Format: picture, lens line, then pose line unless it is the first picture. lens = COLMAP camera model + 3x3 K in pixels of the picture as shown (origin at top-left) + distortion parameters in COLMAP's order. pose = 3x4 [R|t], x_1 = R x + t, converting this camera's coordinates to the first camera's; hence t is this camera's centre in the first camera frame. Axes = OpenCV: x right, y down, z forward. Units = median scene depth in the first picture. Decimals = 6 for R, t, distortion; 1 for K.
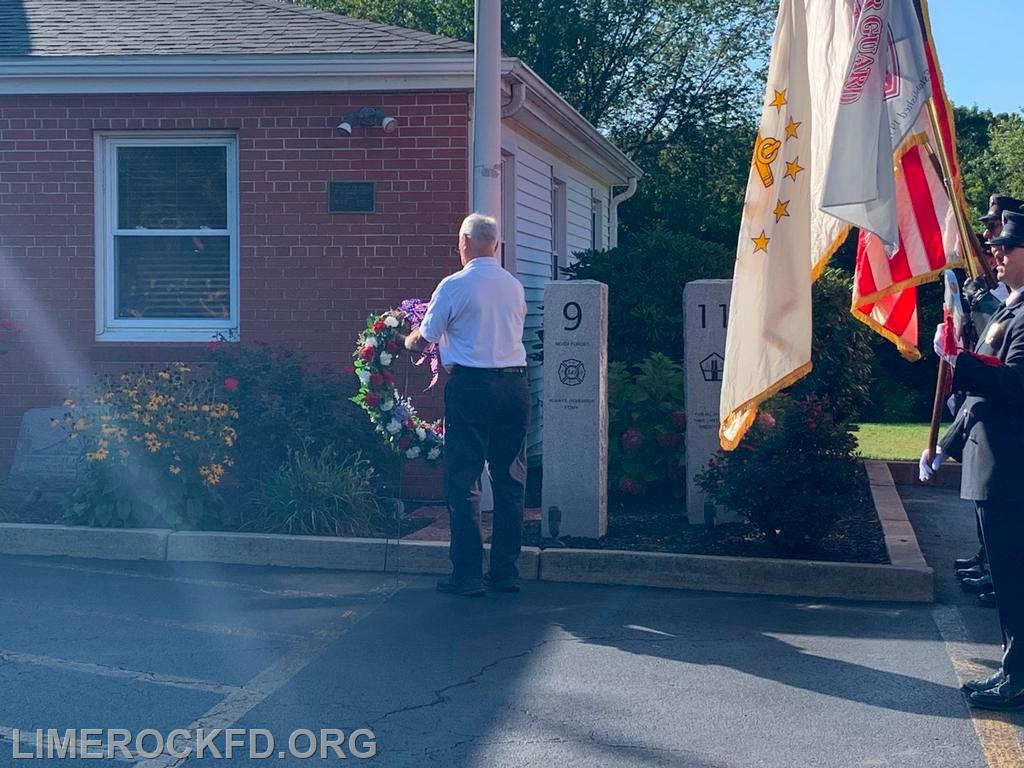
lens RADIAL K [[1898.9, 0, 512.0], [0, 1898.9, 384.0], [0, 0, 1]] dist [0.249474, -1.350123]
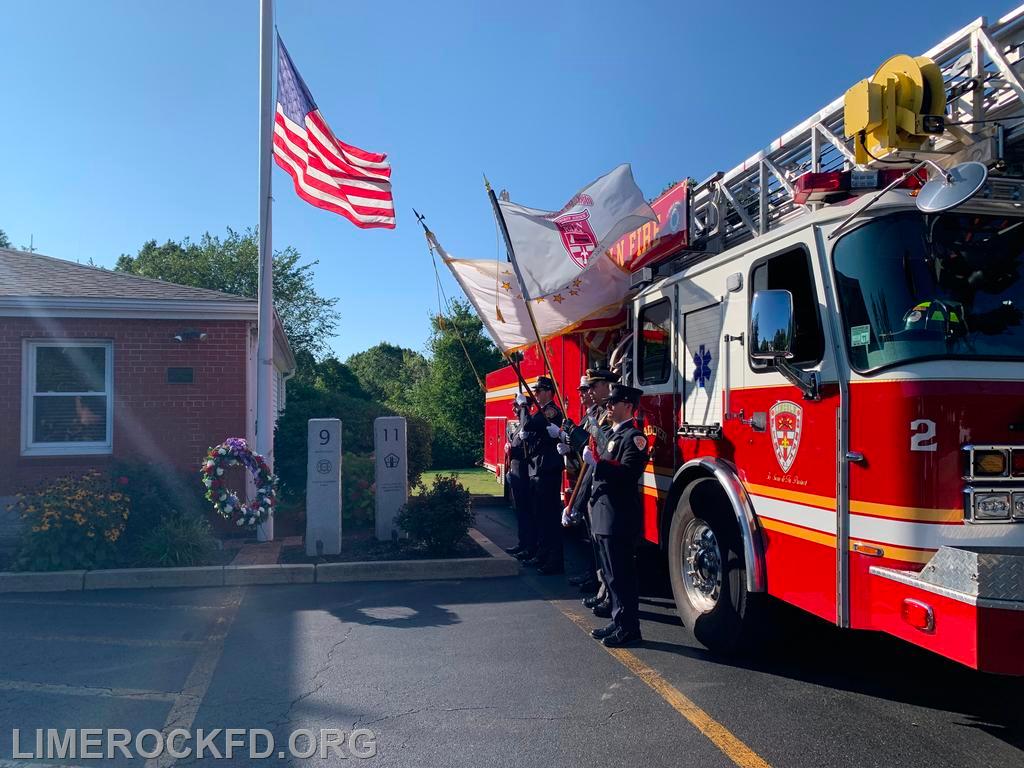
lens RADIAL K [[779.5, 0, 512.0], [0, 779.5, 384.0], [0, 0, 1]] dist [0.006020, -0.009819]
pose [[0.926508, 0.005021, 0.376241, -0.086635], [0.029720, 0.995810, -0.086477, -0.015544], [-0.375098, 0.091304, 0.922478, 0.204124]]
